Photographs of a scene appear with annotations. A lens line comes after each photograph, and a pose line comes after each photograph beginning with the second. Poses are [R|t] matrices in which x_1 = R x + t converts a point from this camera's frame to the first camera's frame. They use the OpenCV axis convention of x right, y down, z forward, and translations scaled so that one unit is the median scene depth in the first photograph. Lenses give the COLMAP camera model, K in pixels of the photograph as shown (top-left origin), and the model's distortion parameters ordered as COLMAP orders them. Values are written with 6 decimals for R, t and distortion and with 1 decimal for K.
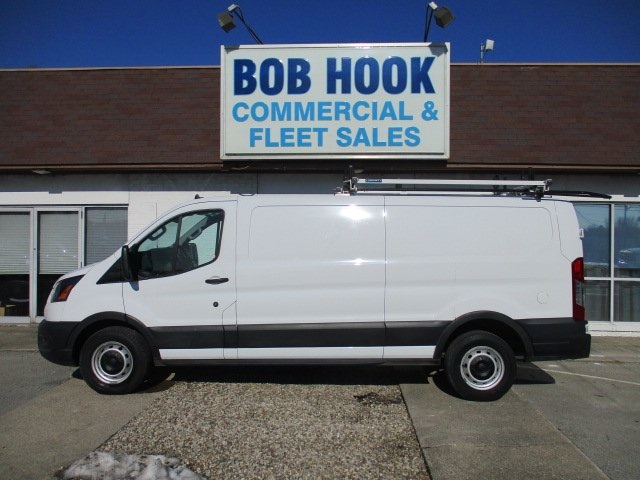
lens RADIAL K [[529.2, 0, 320.0], [0, 529.2, 240.0], [0, 0, 1]] dist [-0.018259, -0.011878]
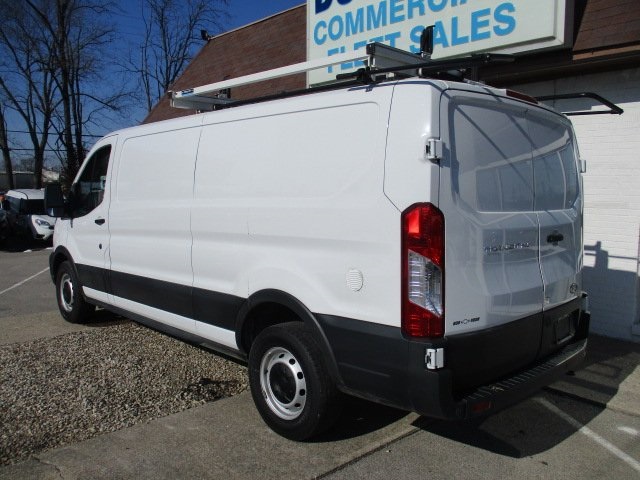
lens RADIAL K [[529.2, 0, 320.0], [0, 529.2, 240.0], [0, 0, 1]] dist [-0.018259, -0.011878]
pose [[0.726534, 0.066805, -0.683875, 0.463643], [-0.008198, 0.996034, 0.088589, 0.015119], [0.687081, -0.058756, 0.724201, 0.371982]]
